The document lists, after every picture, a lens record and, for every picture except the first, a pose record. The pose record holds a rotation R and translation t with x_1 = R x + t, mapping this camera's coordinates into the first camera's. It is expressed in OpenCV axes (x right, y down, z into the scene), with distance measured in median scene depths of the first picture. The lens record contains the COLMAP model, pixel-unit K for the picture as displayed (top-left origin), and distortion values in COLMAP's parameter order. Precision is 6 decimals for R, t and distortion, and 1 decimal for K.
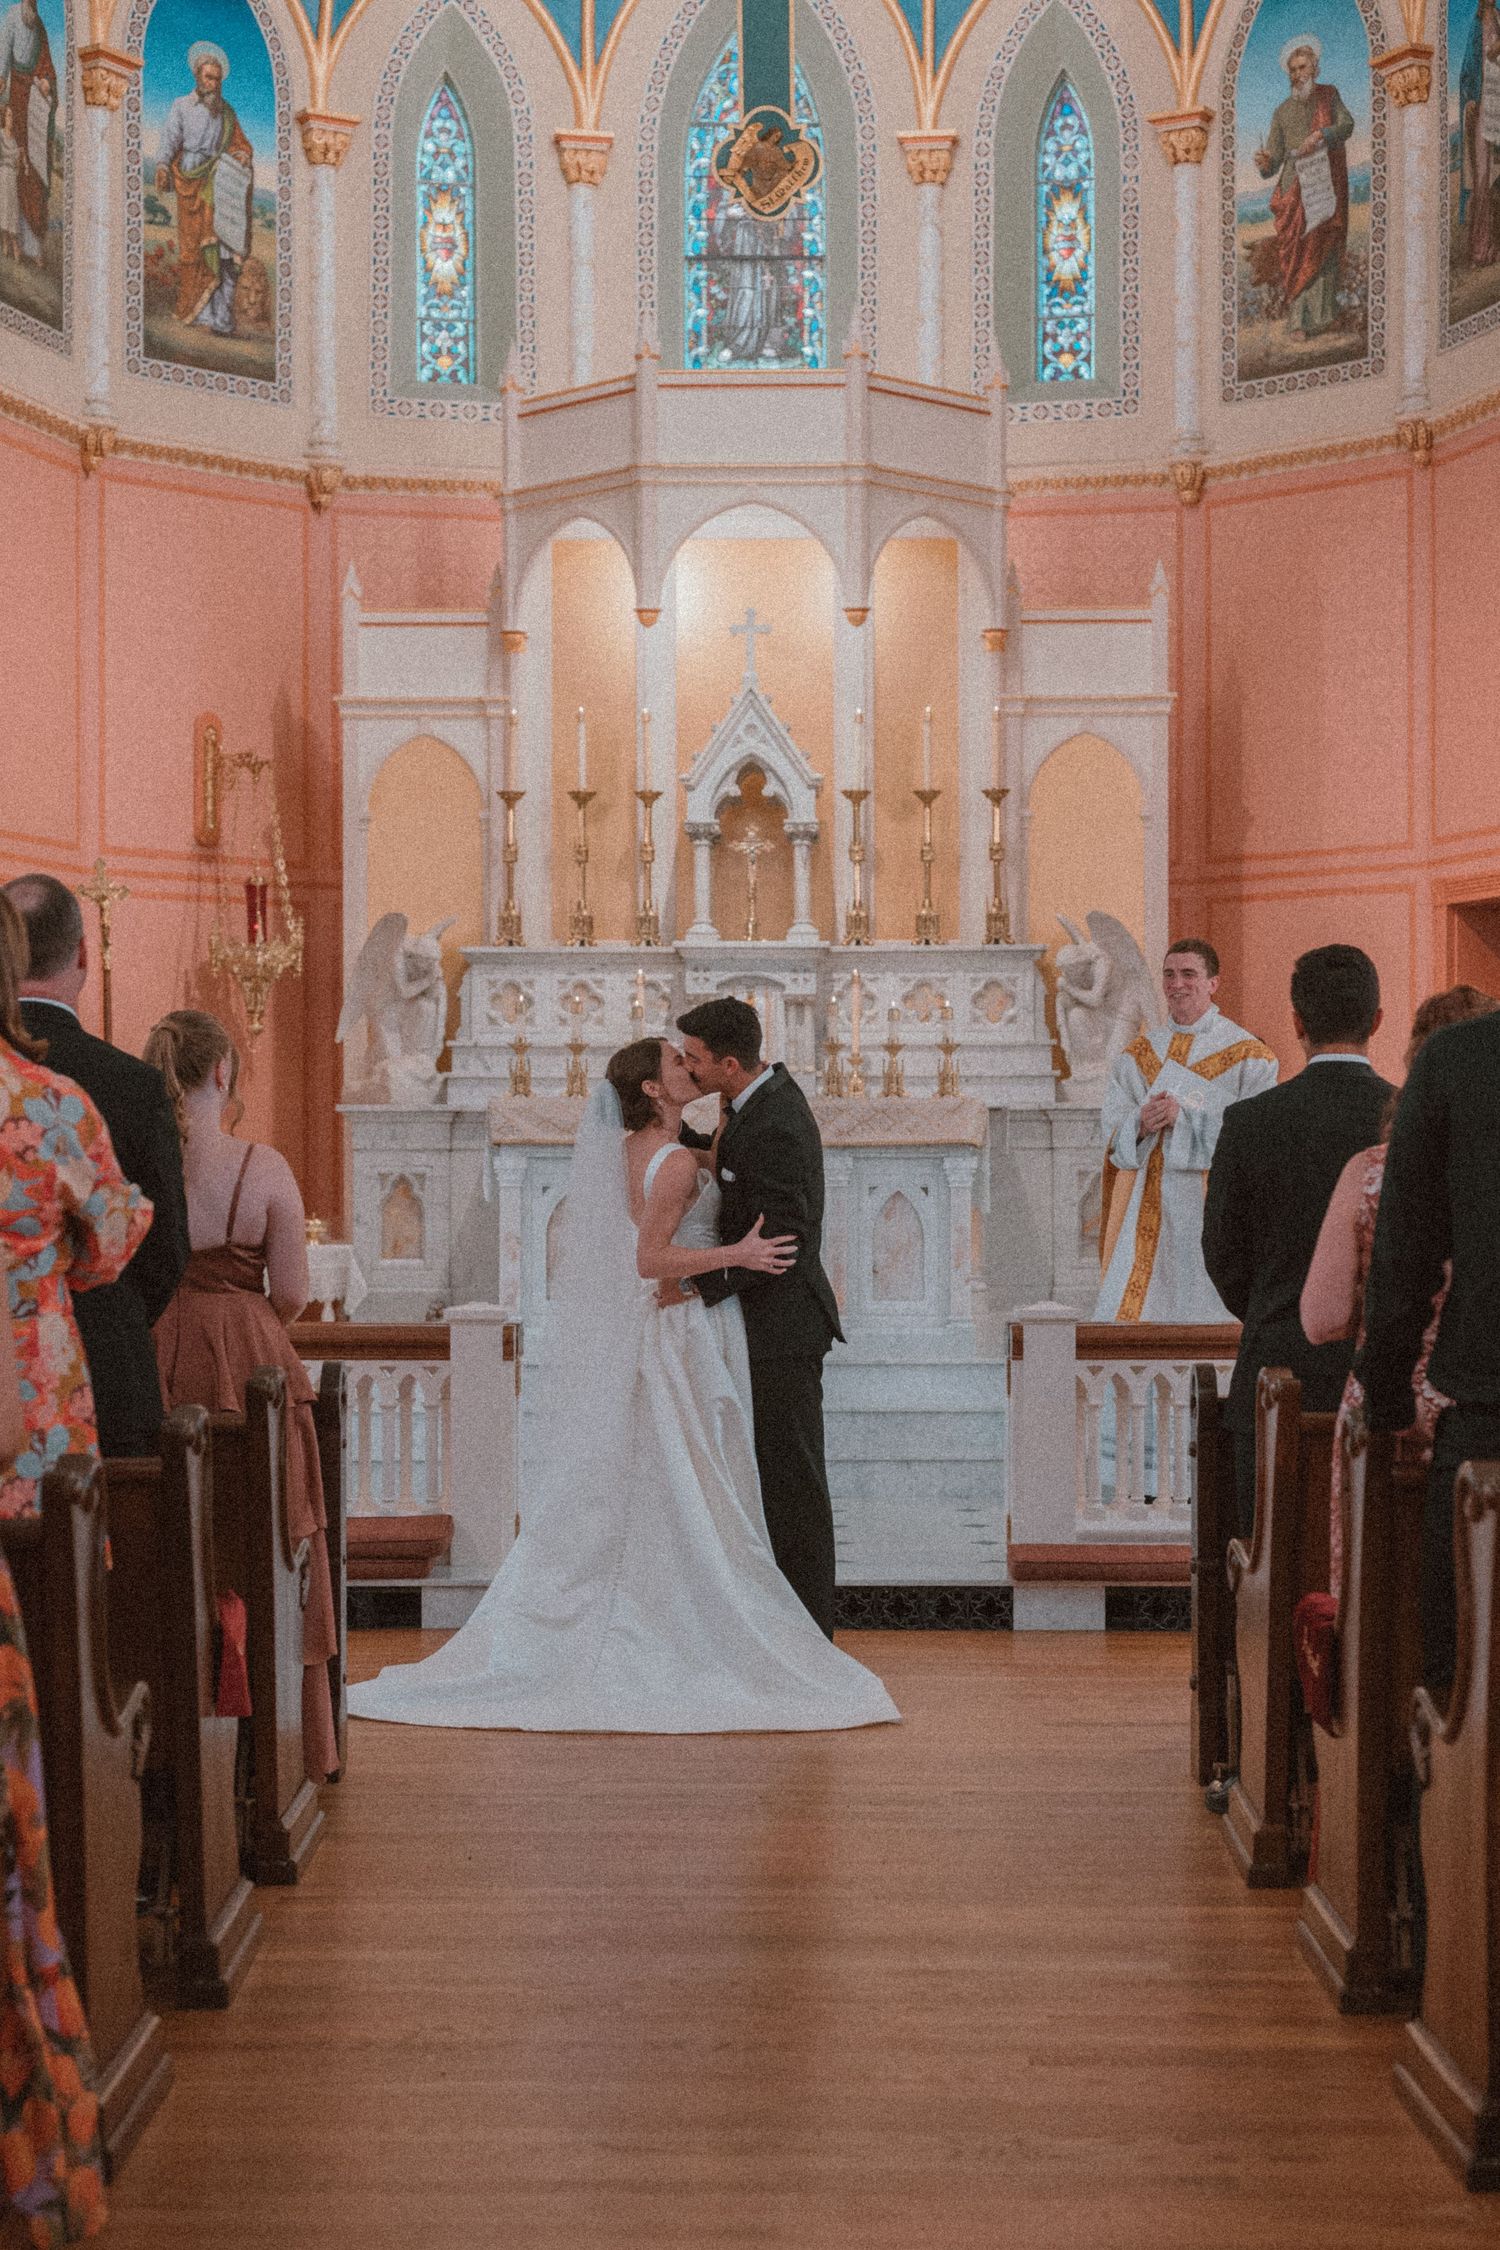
lens RADIAL K [[2928.7, 0, 750.0], [0, 2928.7, 1125.0], [0, 0, 1]] dist [0.131338, 0.005825]
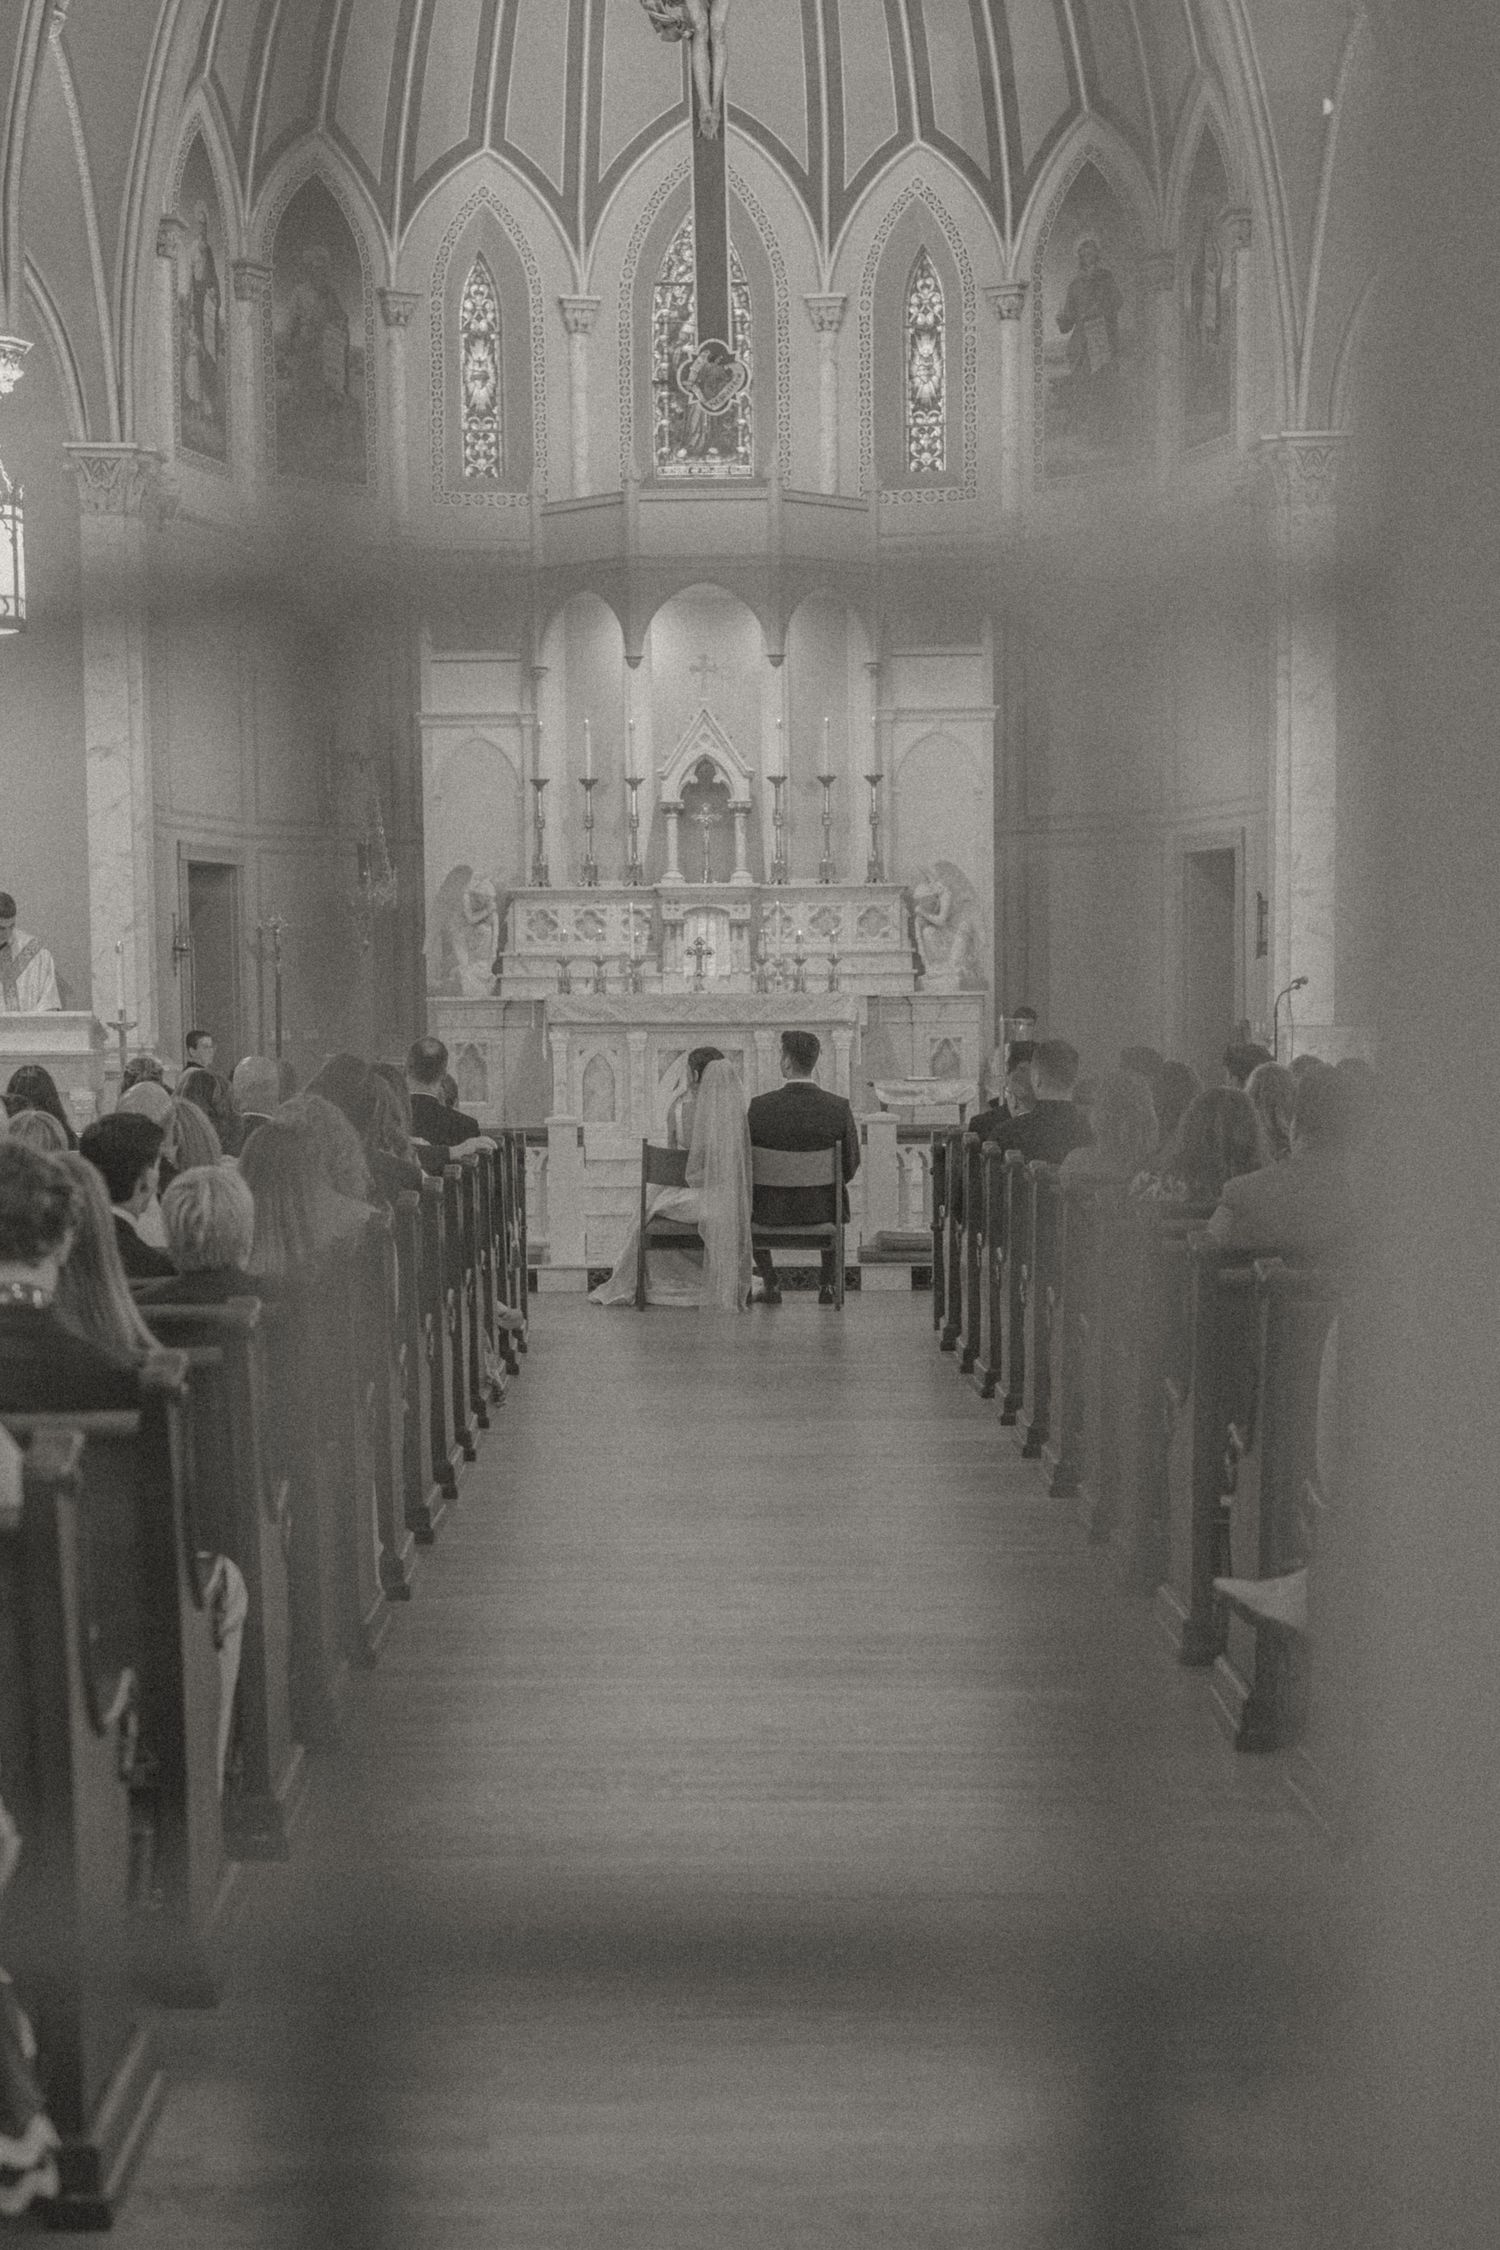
lens RADIAL K [[2928.7, 0, 750.0], [0, 2928.7, 1125.0], [0, 0, 1]] dist [0.131338, 0.005825]
pose [[0.999748, -0.008757, 0.020670, -0.008771], [0.007816, 0.998950, 0.045143, -0.007450], [-0.021044, -0.044970, 0.998767, -0.452525]]
